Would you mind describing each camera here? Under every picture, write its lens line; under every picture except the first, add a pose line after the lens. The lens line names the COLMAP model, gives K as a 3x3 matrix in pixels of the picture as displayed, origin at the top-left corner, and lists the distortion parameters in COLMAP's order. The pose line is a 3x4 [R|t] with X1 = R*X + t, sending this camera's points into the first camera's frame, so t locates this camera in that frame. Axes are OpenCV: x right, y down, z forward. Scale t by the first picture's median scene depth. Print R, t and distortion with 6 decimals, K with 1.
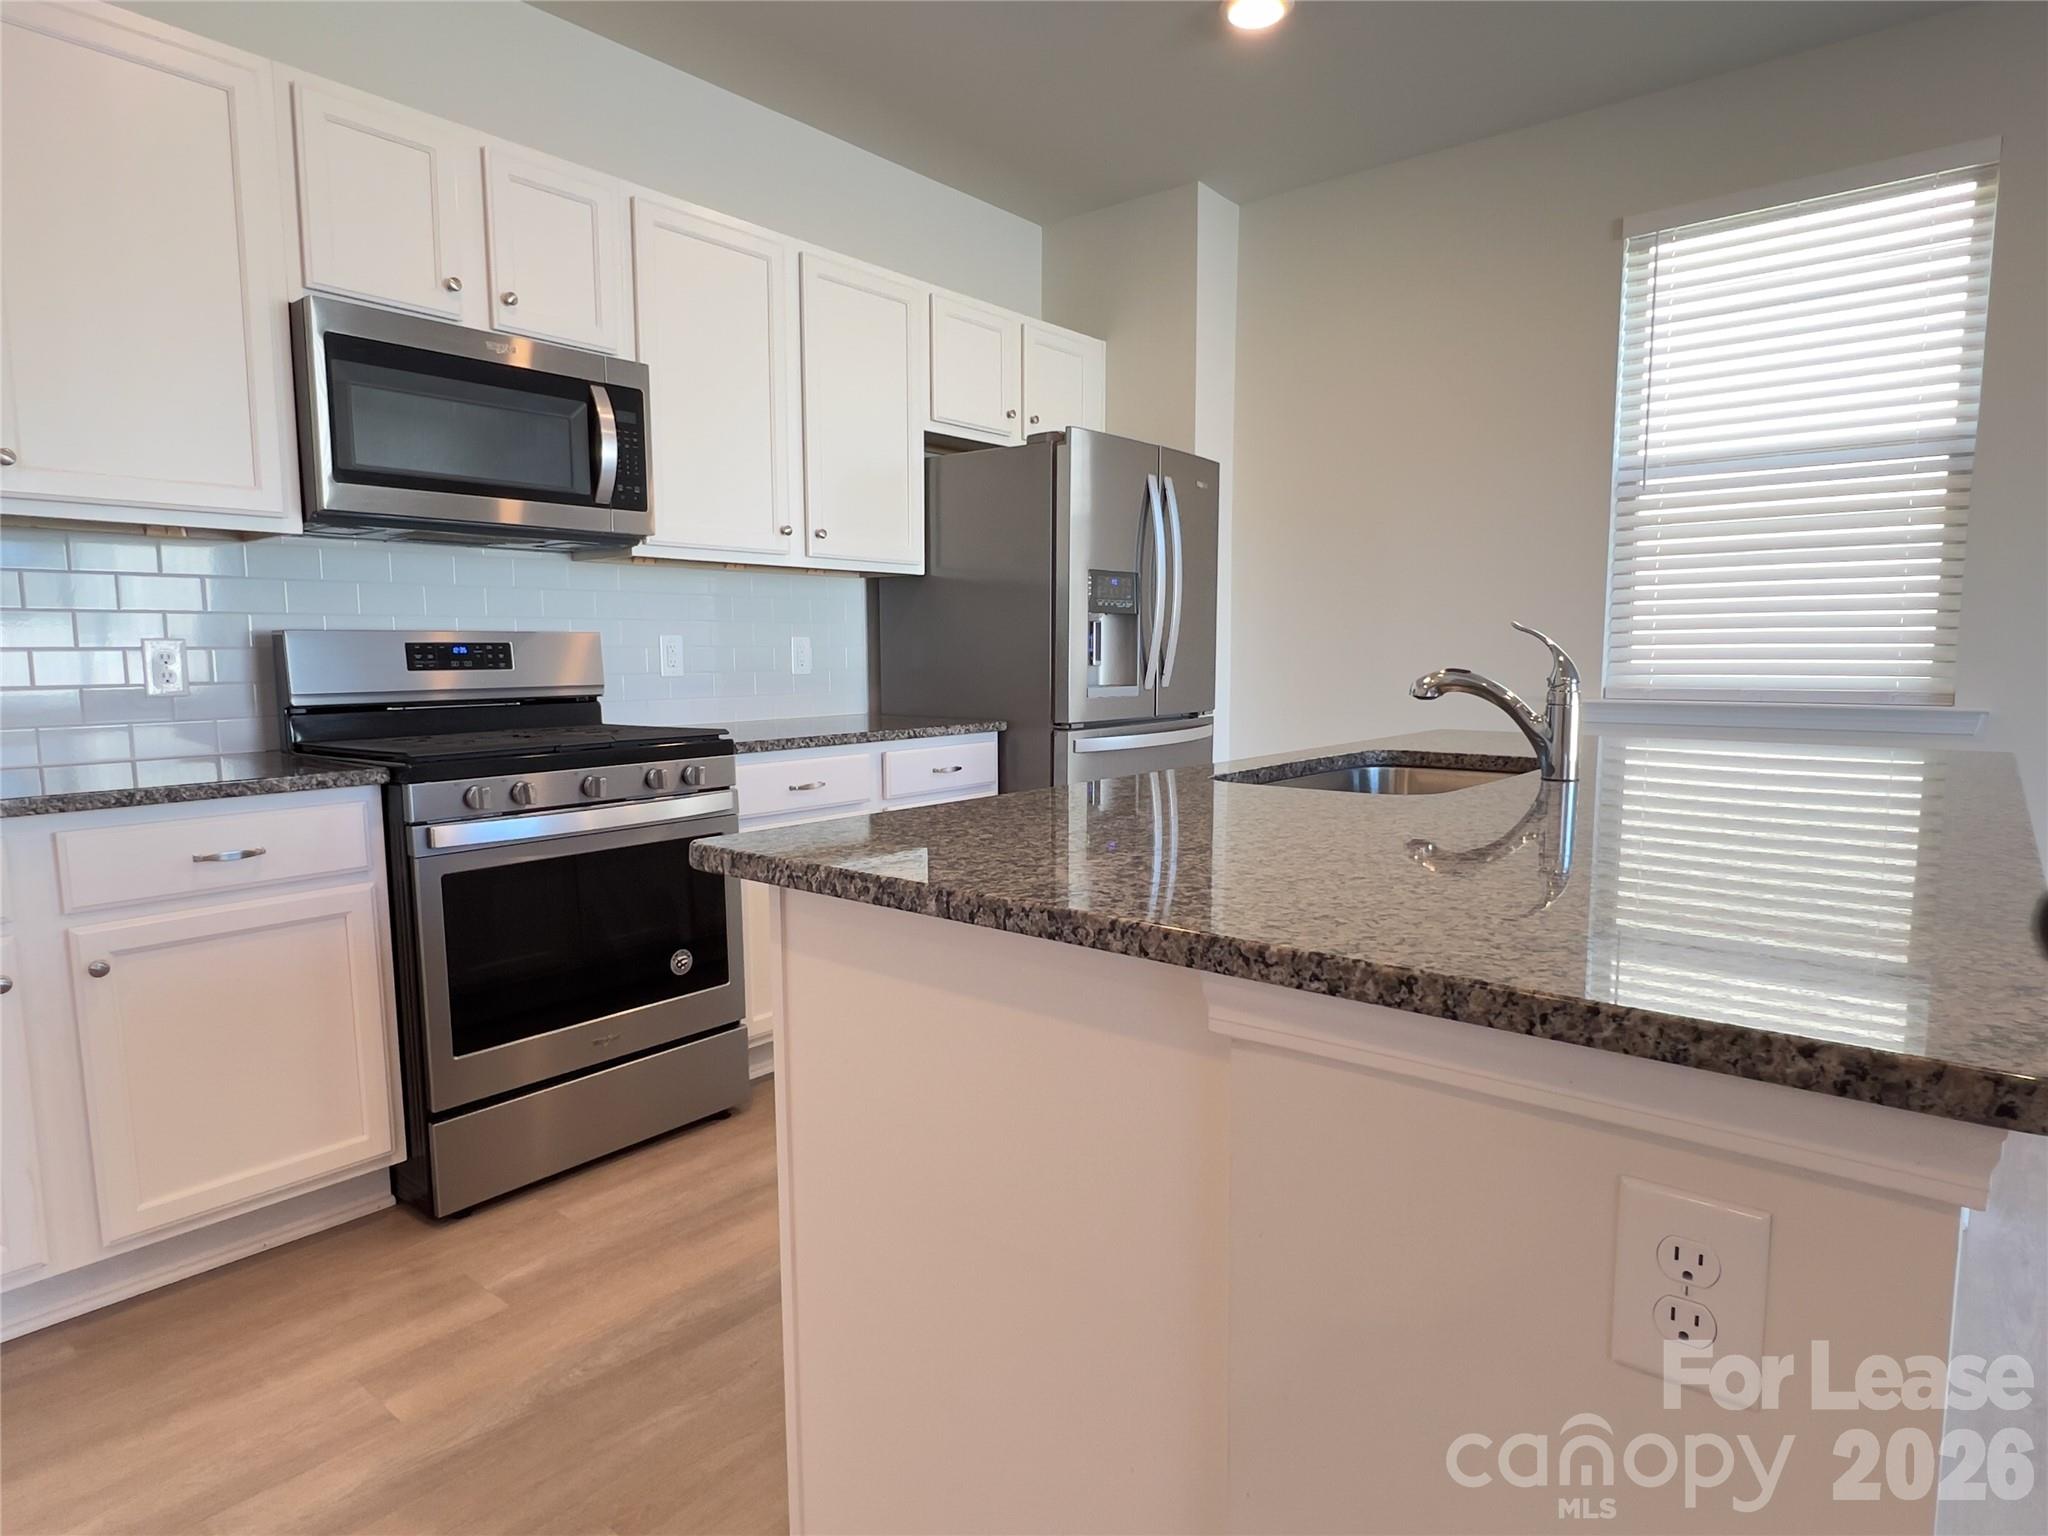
lens RADIAL K [[1169.7, 0, 1008.5], [0, 1169.7, 767.7], [0, 0, 1]] dist [-0.004491, 0.001077]
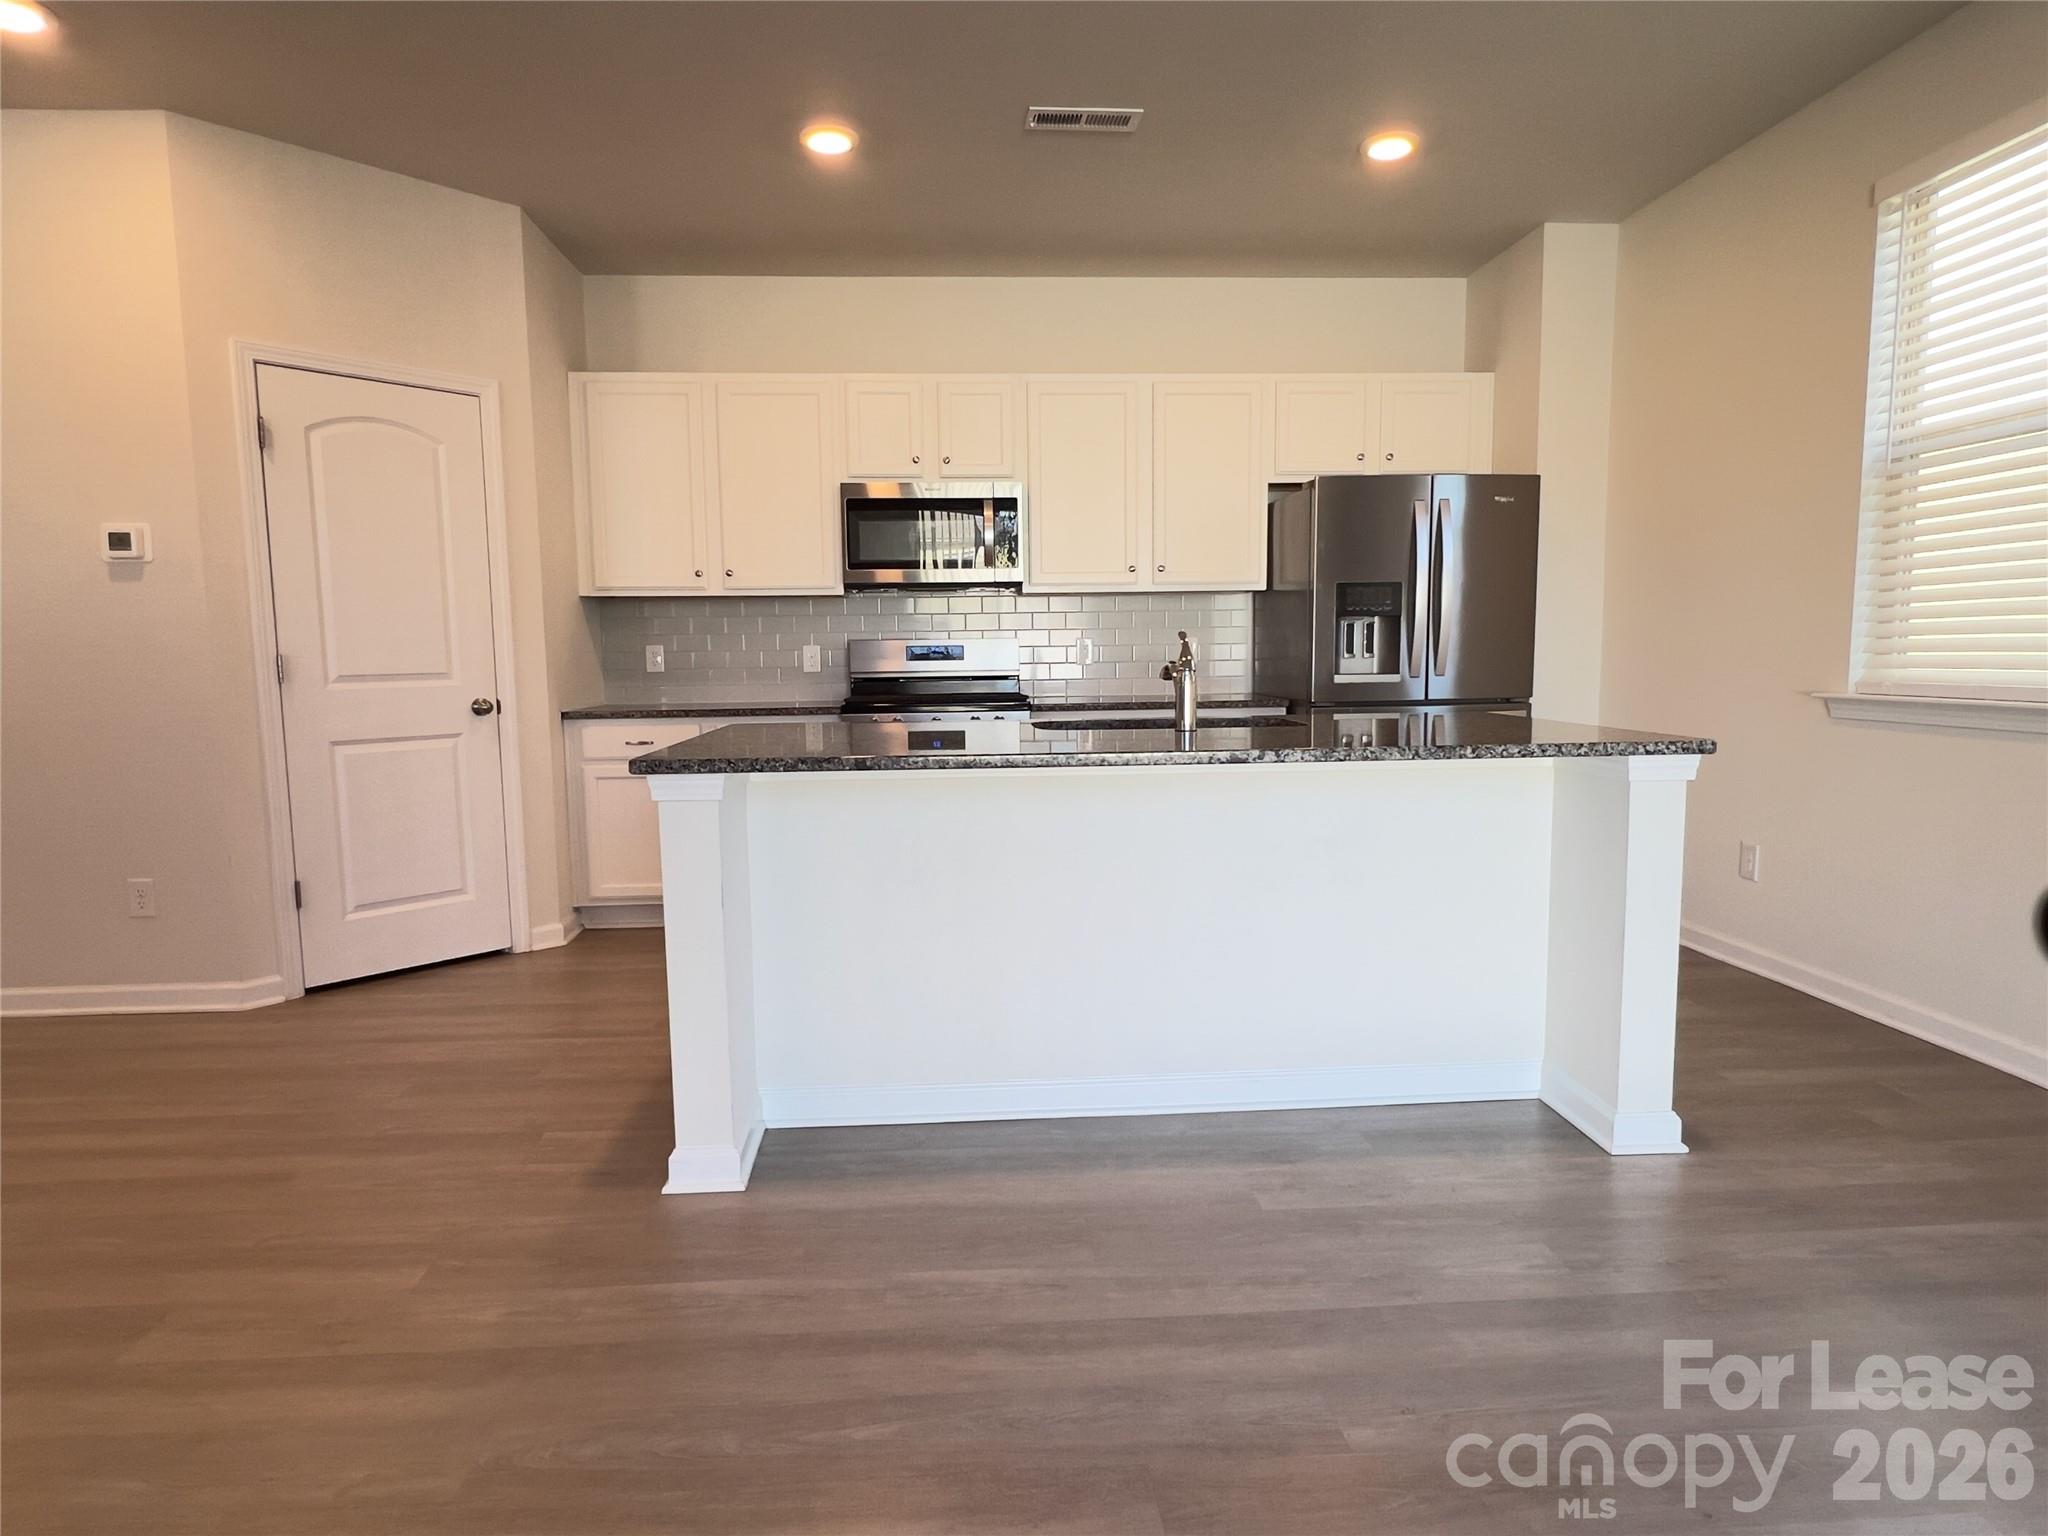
lens RADIAL K [[1169.7, 0, 1011.2], [0, 1169.7, 773.5], [0, 0, 1]] dist [-0.004491, 0.001077]
pose [[0.688179, 0.072850, -0.721874, 0.923647], [-0.062578, 0.997198, 0.040978, 0.011296], [0.722837, 0.016974, 0.690810, -0.179670]]
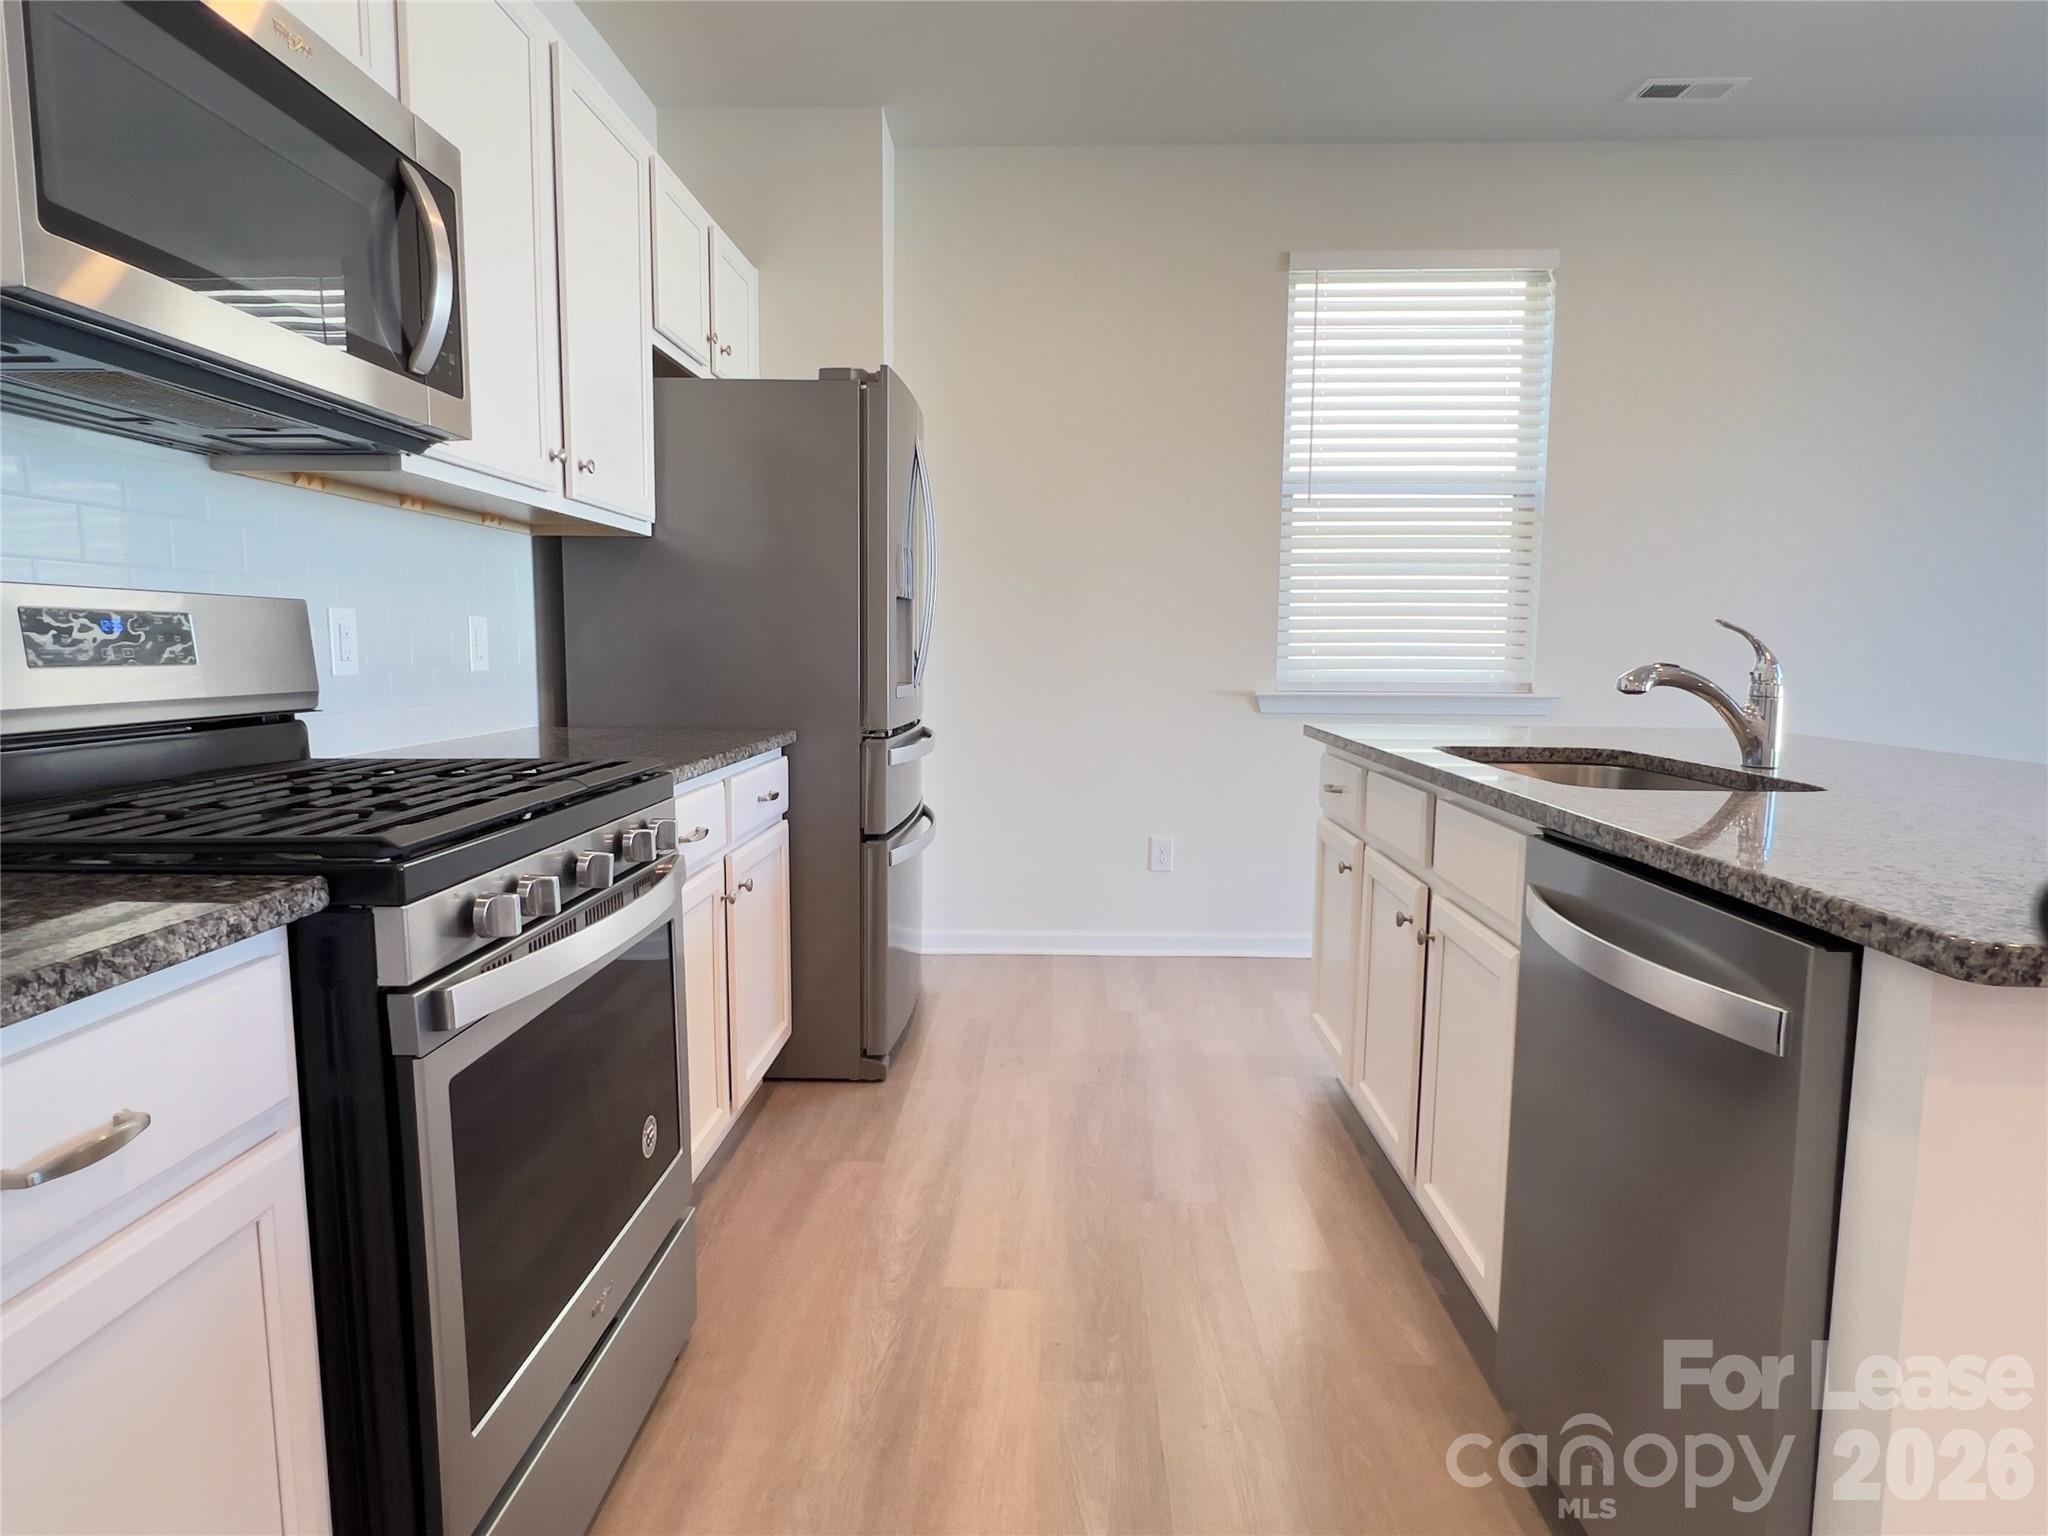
lens RADIAL K [[1169.7, 0, 1010.0], [0, 1169.7, 769.4], [0, 0, 1]] dist [-0.004491, 0.001077]
pose [[0.795496, -0.054044, 0.603544, -0.447603], [0.051363, 0.998444, 0.021707, -0.028891], [-0.603778, 0.013732, 0.797034, 0.354201]]
